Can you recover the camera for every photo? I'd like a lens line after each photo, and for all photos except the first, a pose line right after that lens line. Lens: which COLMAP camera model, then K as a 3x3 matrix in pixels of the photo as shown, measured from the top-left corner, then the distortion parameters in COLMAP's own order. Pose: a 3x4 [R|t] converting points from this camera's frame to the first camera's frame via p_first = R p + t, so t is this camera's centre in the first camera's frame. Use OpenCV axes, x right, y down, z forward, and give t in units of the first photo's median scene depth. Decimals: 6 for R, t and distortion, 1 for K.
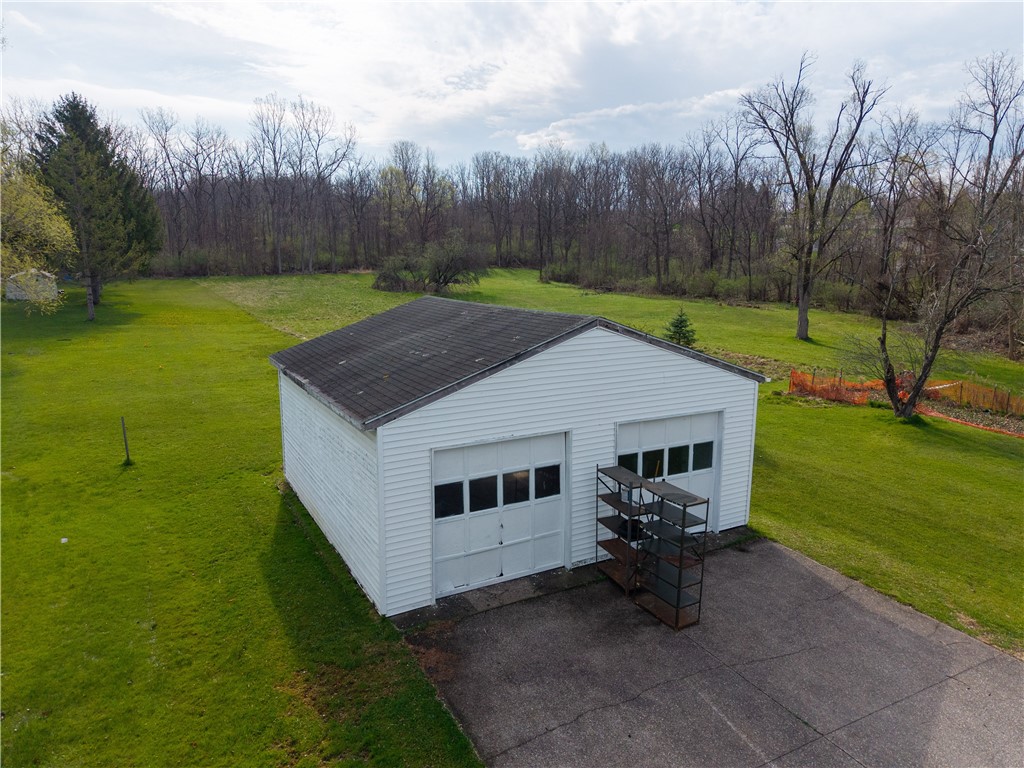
lens RADIAL K [[684.4, 0, 512.0], [0, 684.4, 384.0], [0, 0, 1]] dist [0.023314, -0.019803]
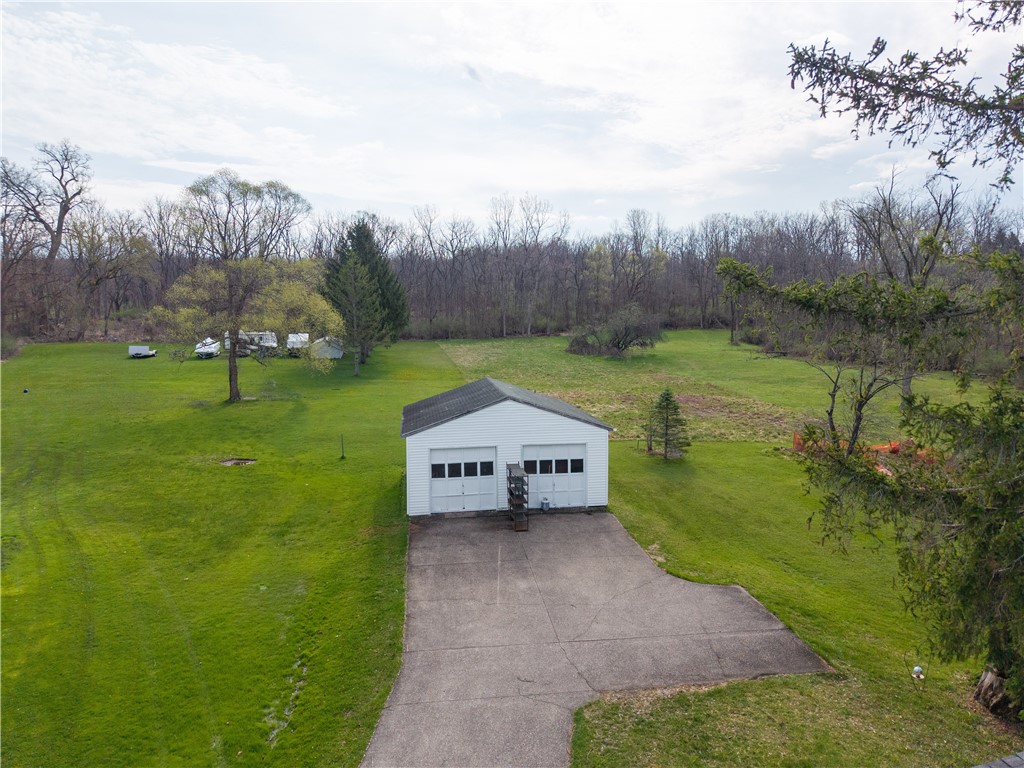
lens RADIAL K [[671.5, 0, 512.0], [0, 671.5, 384.0], [0, 0, 1]] dist [0.095121, -0.143446]
pose [[0.937729, 0.028017, -0.346235, 0.454255], [-0.053695, 0.996453, -0.064794, 0.002648], [0.343191, 0.079351, 0.935908, -0.539288]]
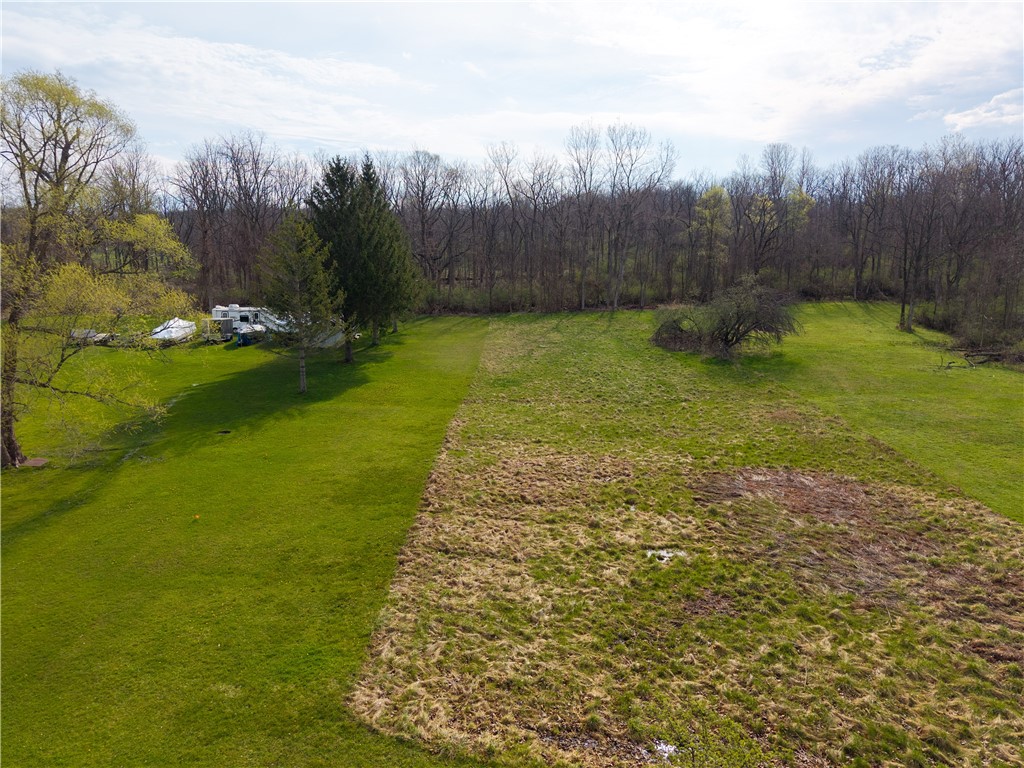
lens RADIAL K [[684.4, 0, 512.0], [0, 684.4, 384.0], [0, 0, 1]] dist [0.023314, -0.019803]
pose [[0.860716, 0.082805, -0.502305, 0.305704], [-0.085019, 0.996207, 0.018540, -0.332380], [0.501935, 0.026748, 0.864492, 0.671473]]
